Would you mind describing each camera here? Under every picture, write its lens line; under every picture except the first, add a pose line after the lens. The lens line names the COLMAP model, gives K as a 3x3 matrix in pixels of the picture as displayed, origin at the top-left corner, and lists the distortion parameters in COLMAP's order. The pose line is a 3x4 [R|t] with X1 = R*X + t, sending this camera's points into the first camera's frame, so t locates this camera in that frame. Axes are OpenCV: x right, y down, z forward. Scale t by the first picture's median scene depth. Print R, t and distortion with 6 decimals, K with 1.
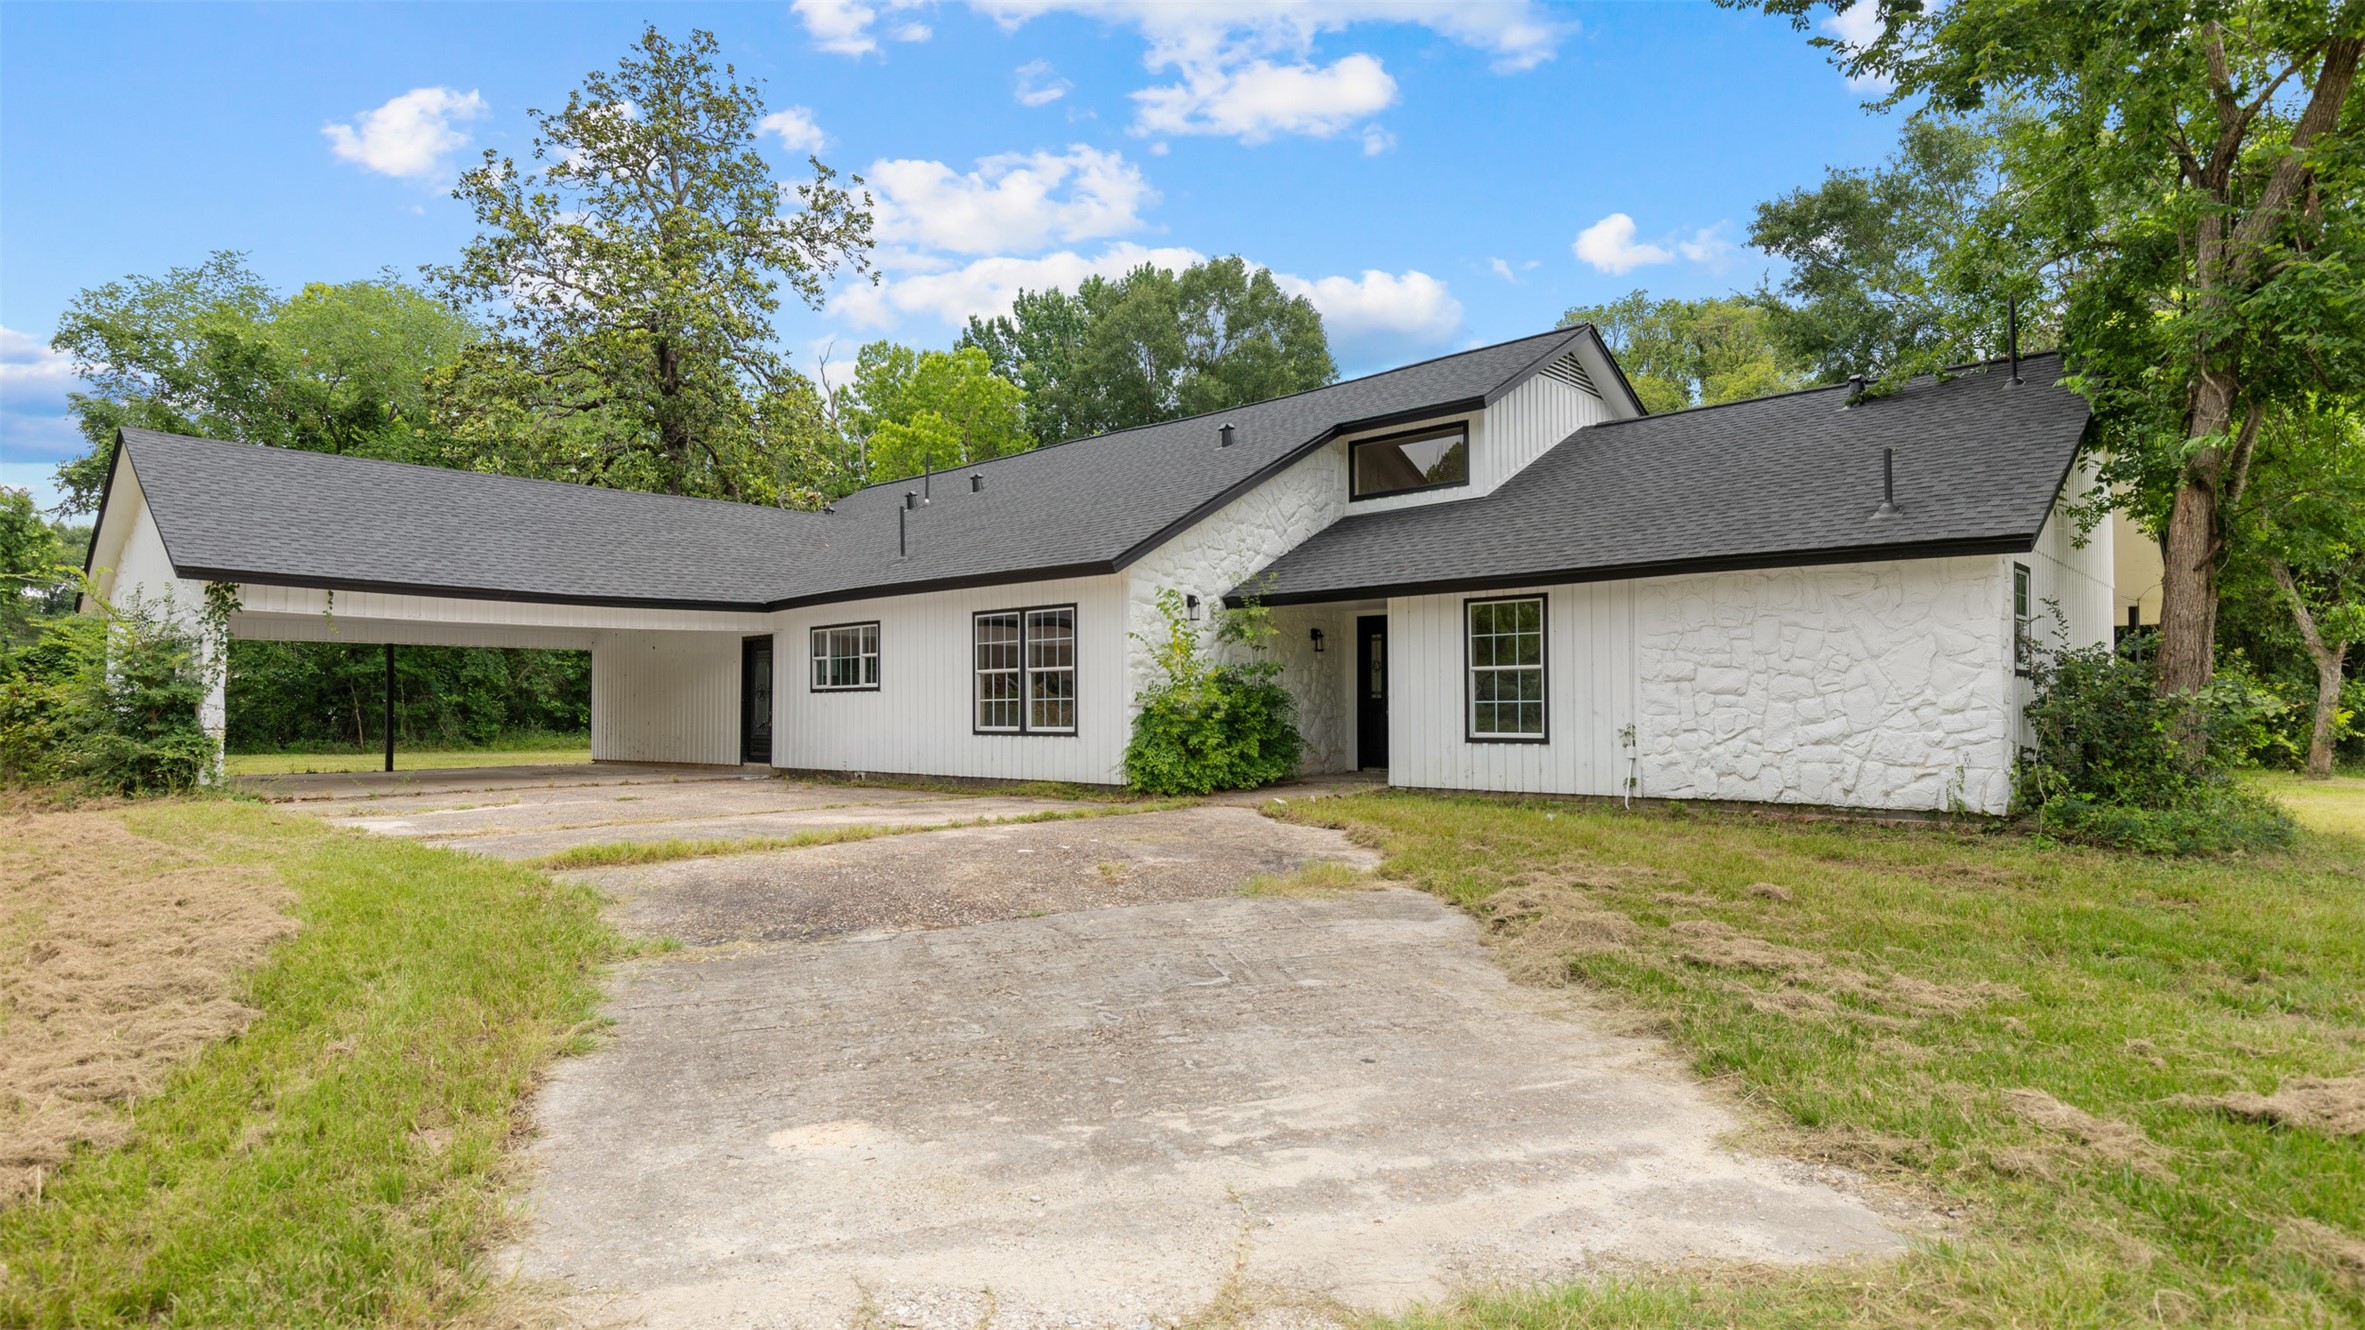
lens RADIAL K [[1278.5, 0, 1190.0], [0, 1278.5, 681.7], [0, 0, 1]] dist [0.000778, -0.000328]
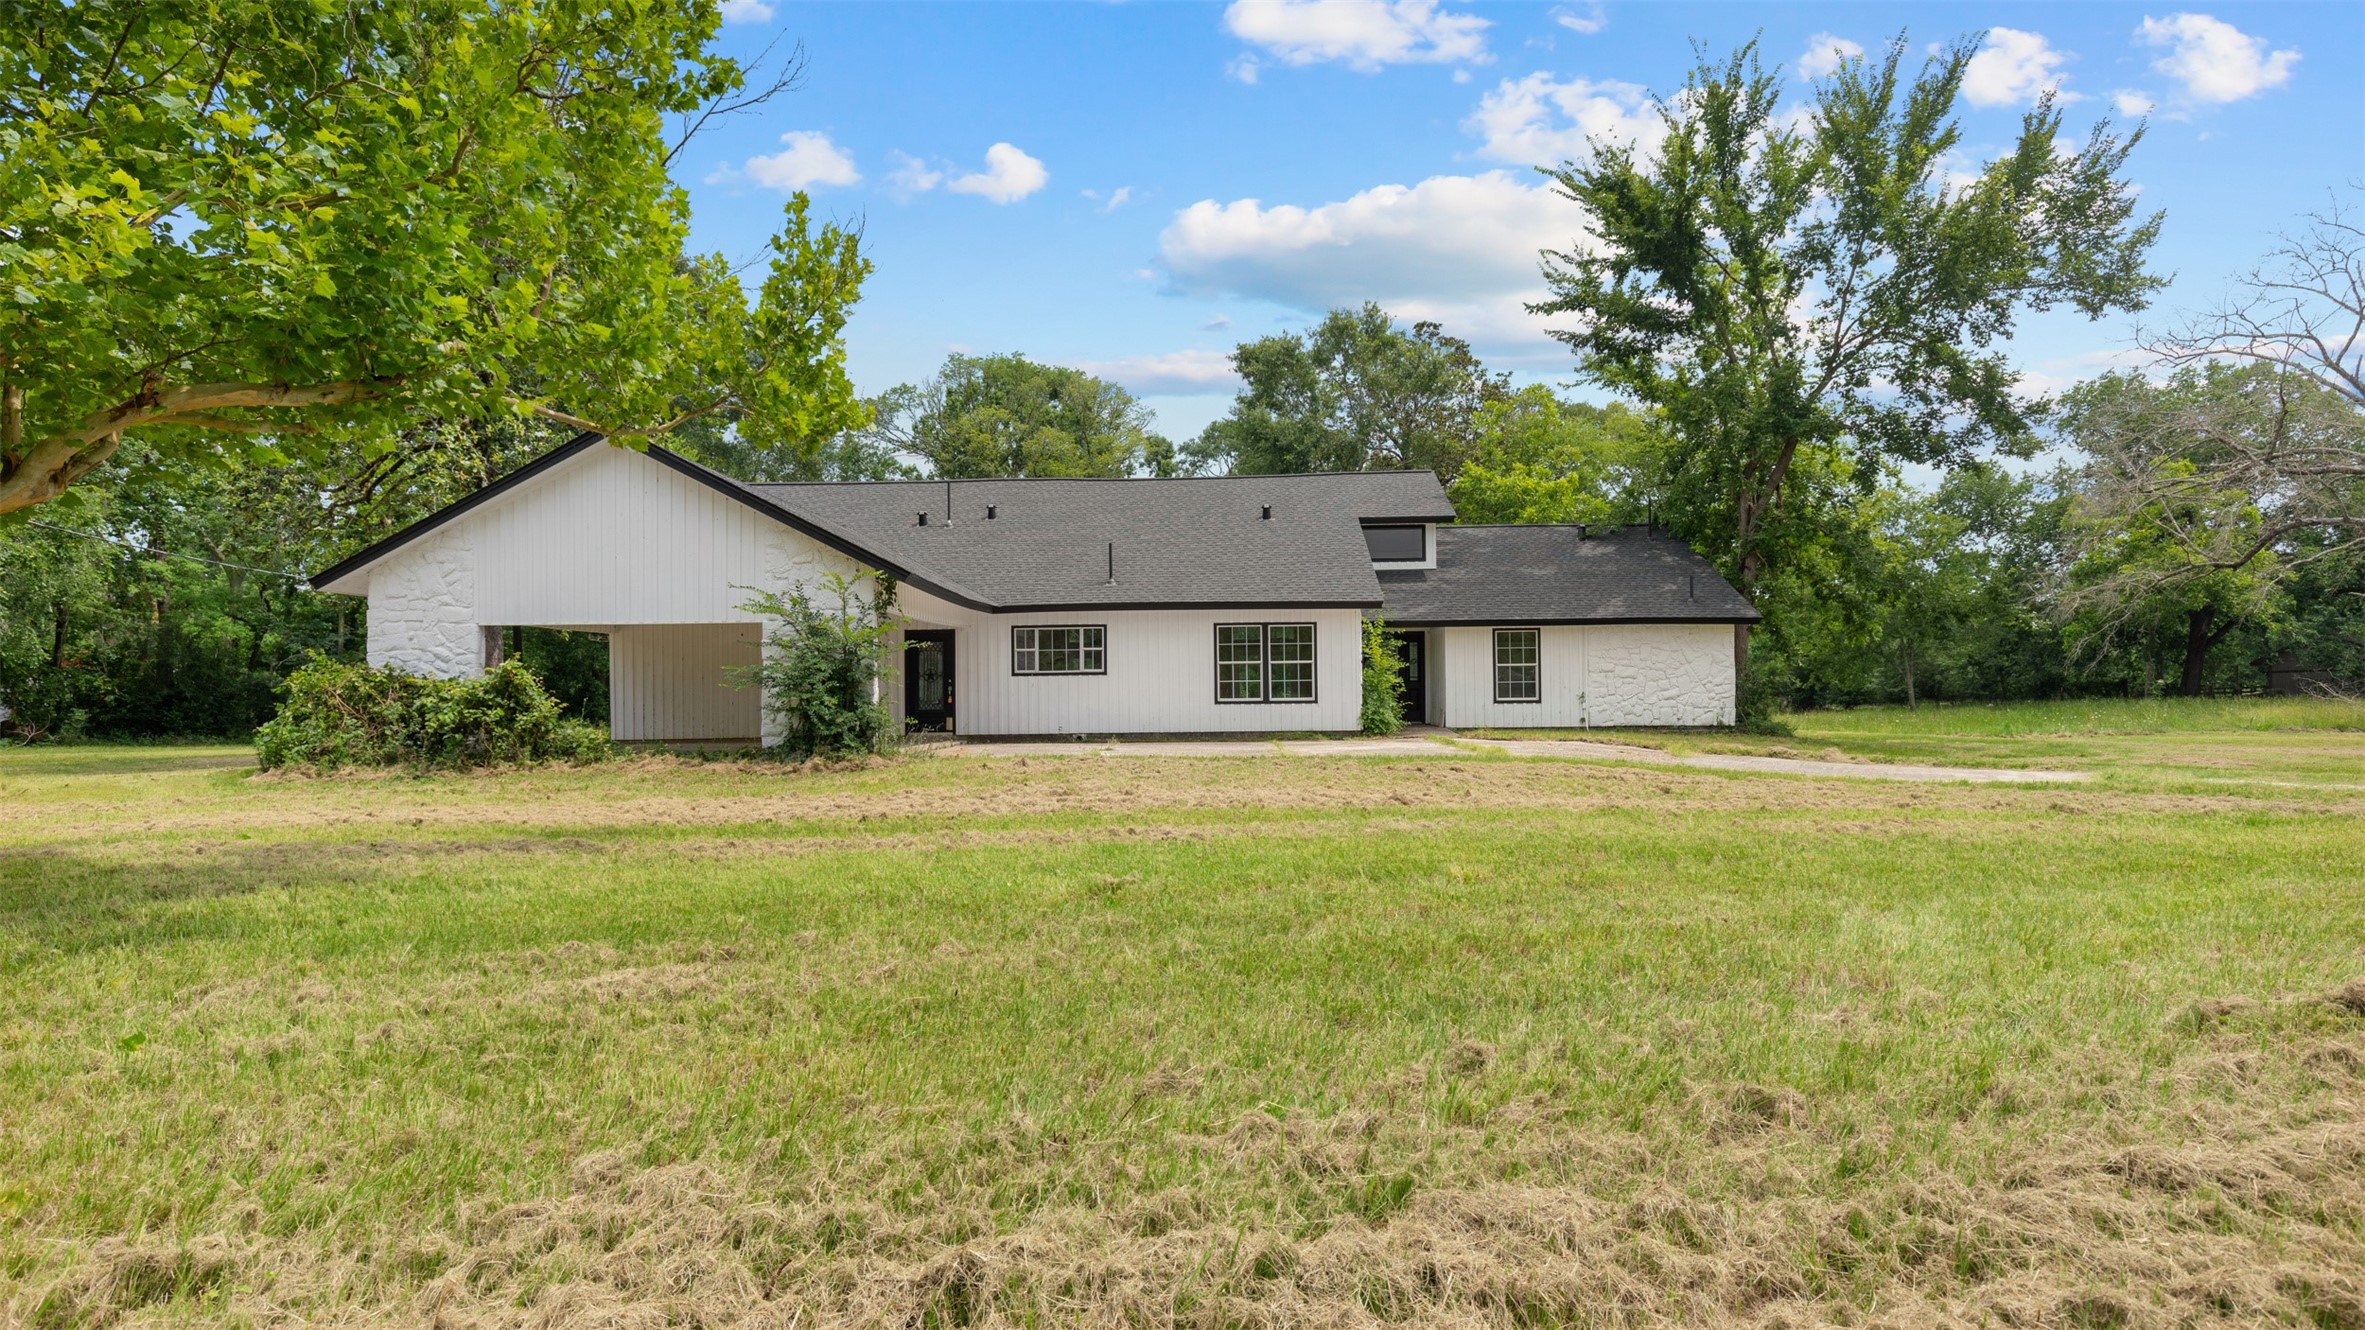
lens RADIAL K [[1278.5, 0, 1190.0], [0, 1278.5, 681.7], [0, 0, 1]] dist [0.000778, -0.000328]
pose [[0.769454, 0.005574, 0.638678, -1.251482], [-0.006698, 0.999977, -0.000657, 0.017795], [-0.638667, -0.003772, 0.769474, -0.174850]]
